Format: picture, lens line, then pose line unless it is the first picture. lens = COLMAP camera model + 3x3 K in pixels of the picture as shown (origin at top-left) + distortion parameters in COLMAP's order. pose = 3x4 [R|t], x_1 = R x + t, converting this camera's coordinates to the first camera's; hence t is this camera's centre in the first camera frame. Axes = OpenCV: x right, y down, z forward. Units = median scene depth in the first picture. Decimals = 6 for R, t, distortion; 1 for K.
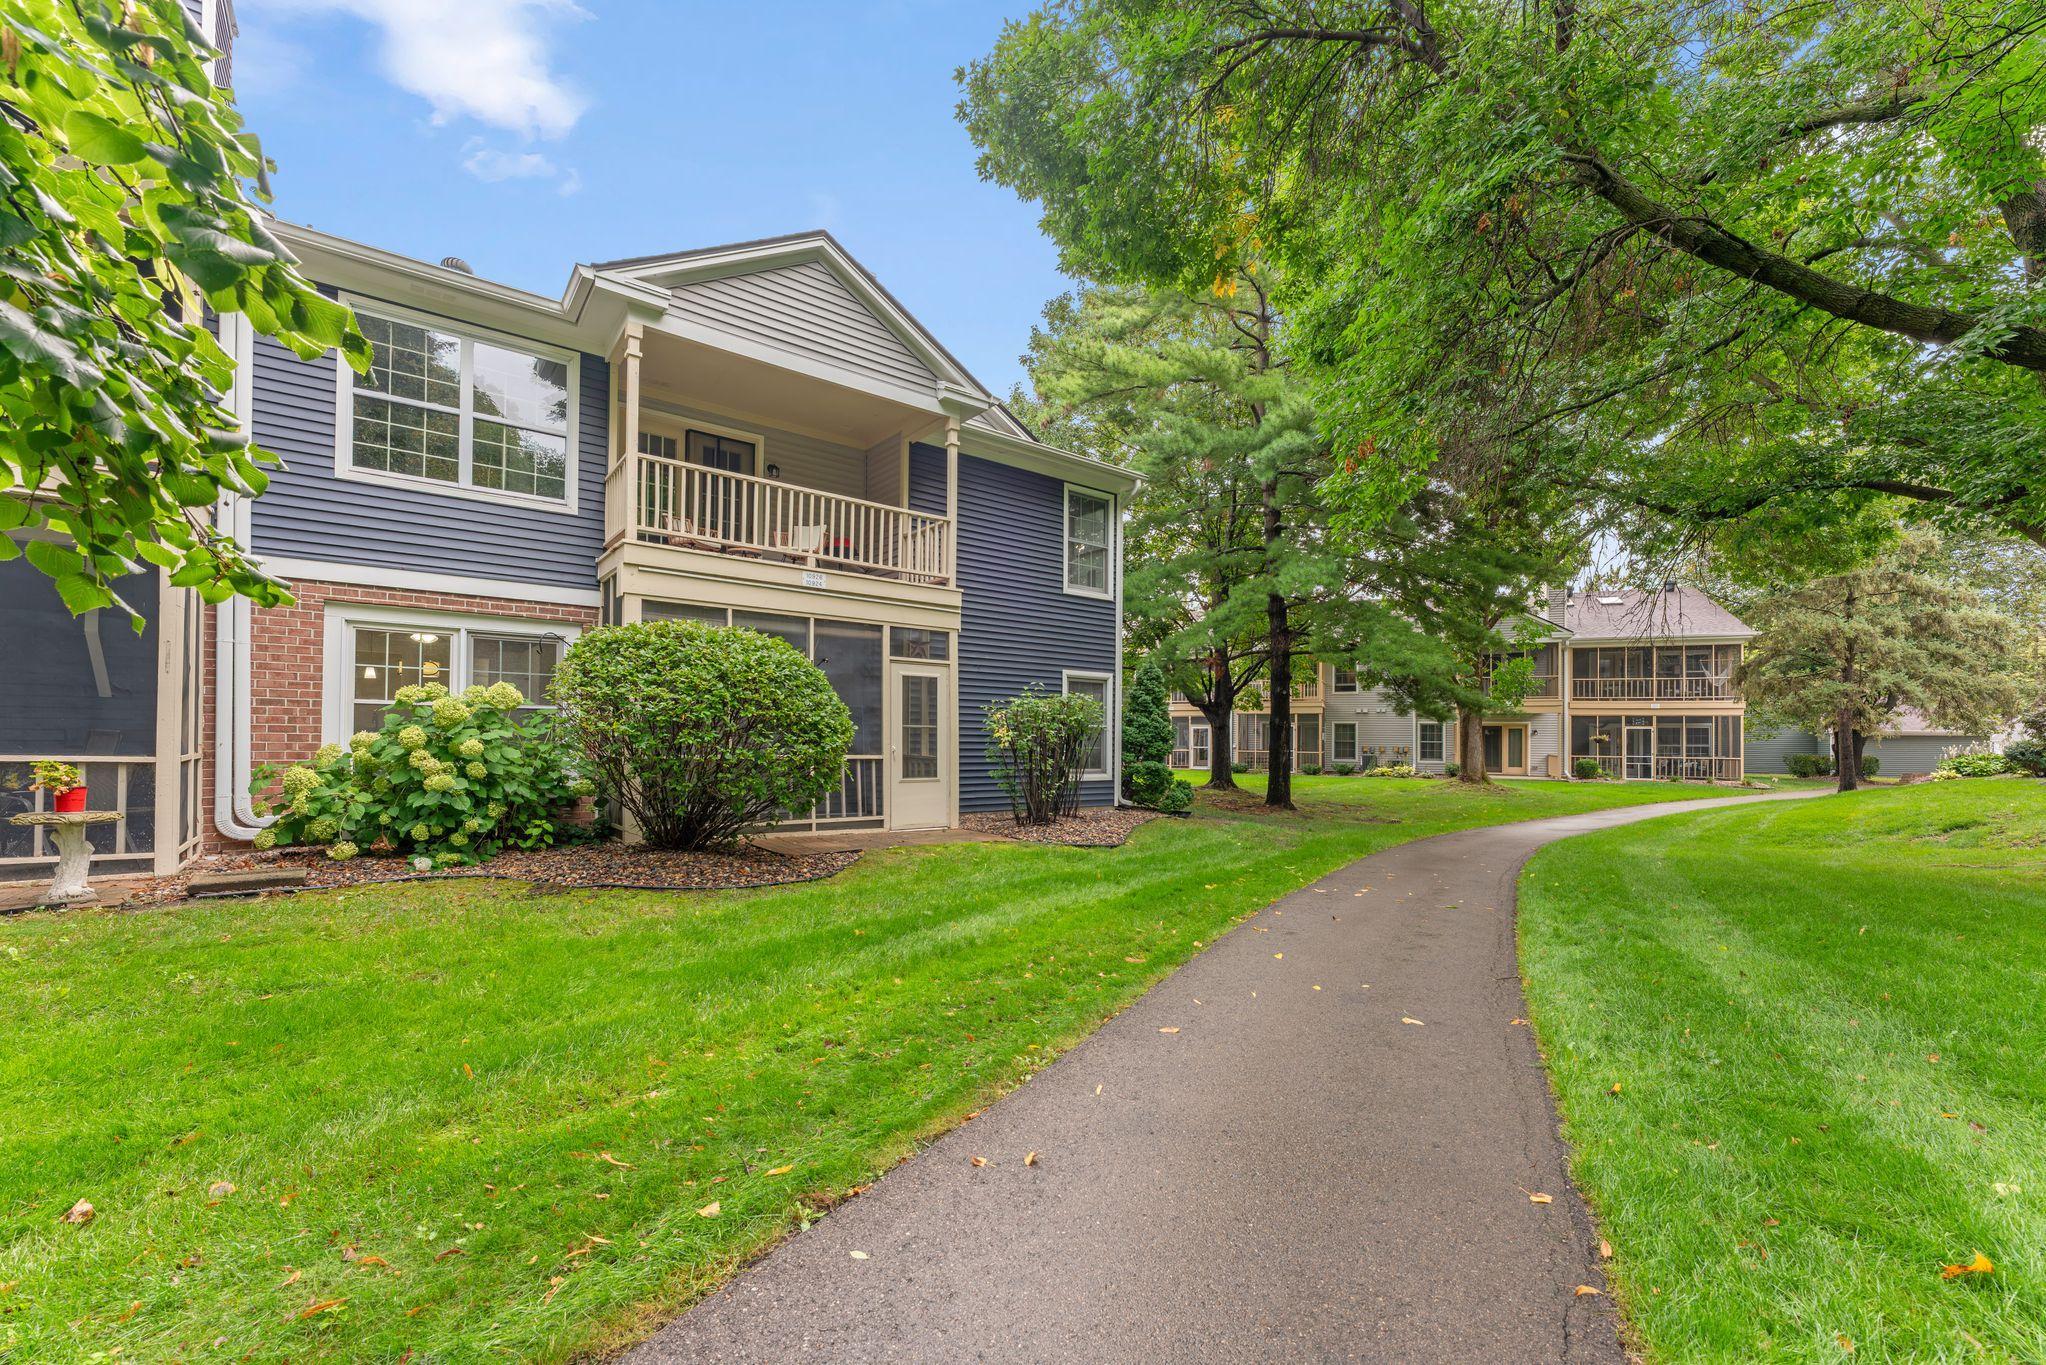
lens RADIAL K [[858.2, 0, 1027.3], [0, 858.2, 743.5], [0, 0, 1]] dist [0.000929, 0.000027]
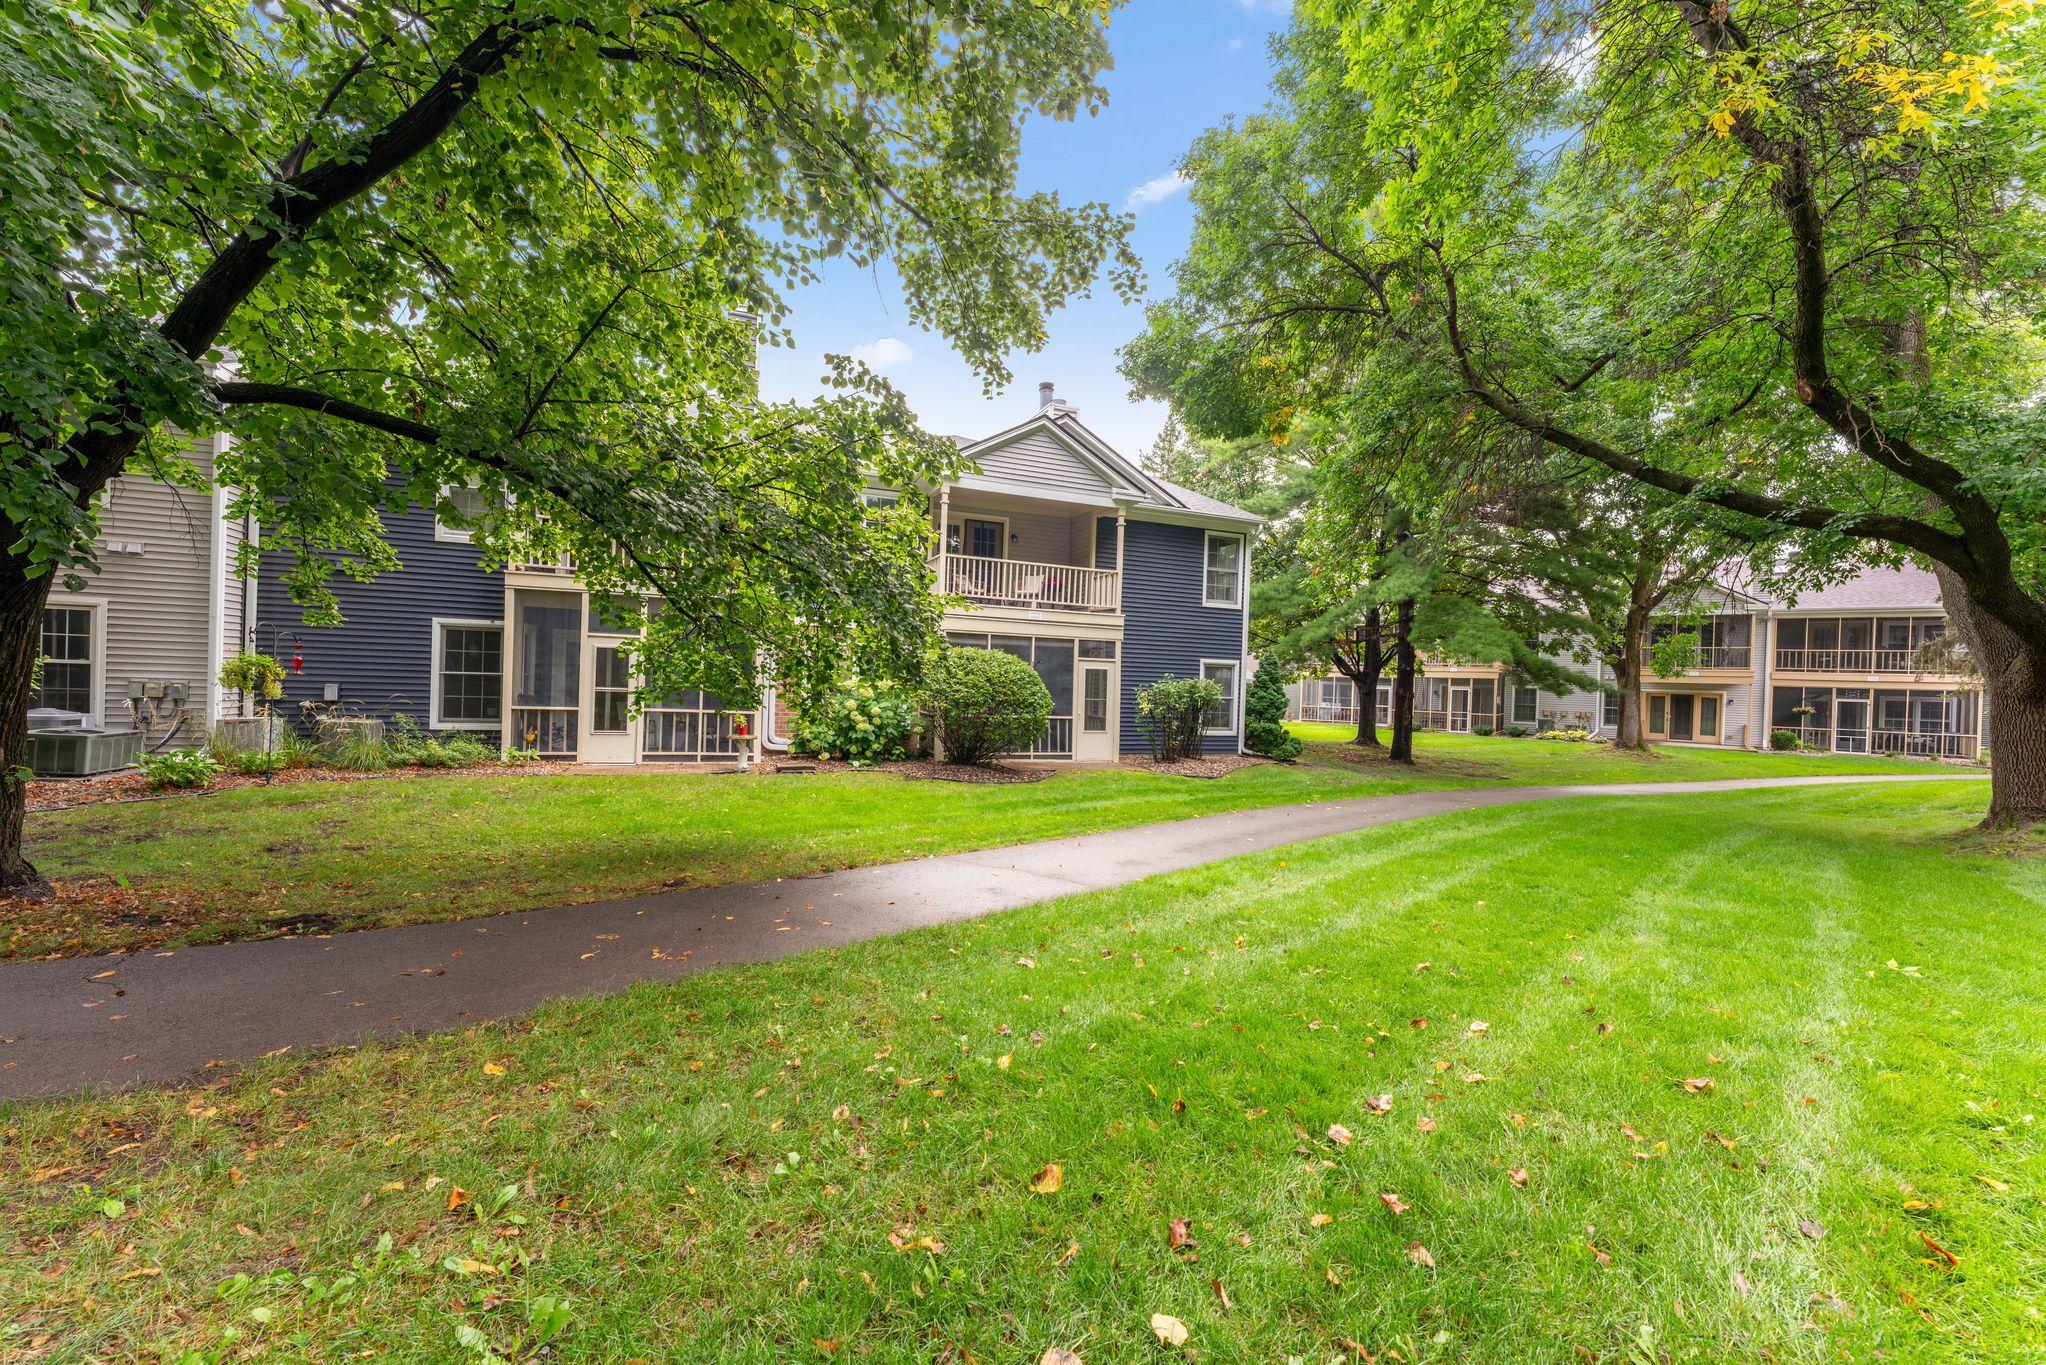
lens RADIAL K [[861.9, 0, 1023.0], [0, 861.9, 682.5], [0, 0, 1]] dist [0.000904, -0.000007]
pose [[0.964547, 0.023112, -0.262898, 0.176427], [-0.024164, 0.999708, -0.000770, -0.048173], [0.262803, 0.007096, 0.964823, -0.641650]]
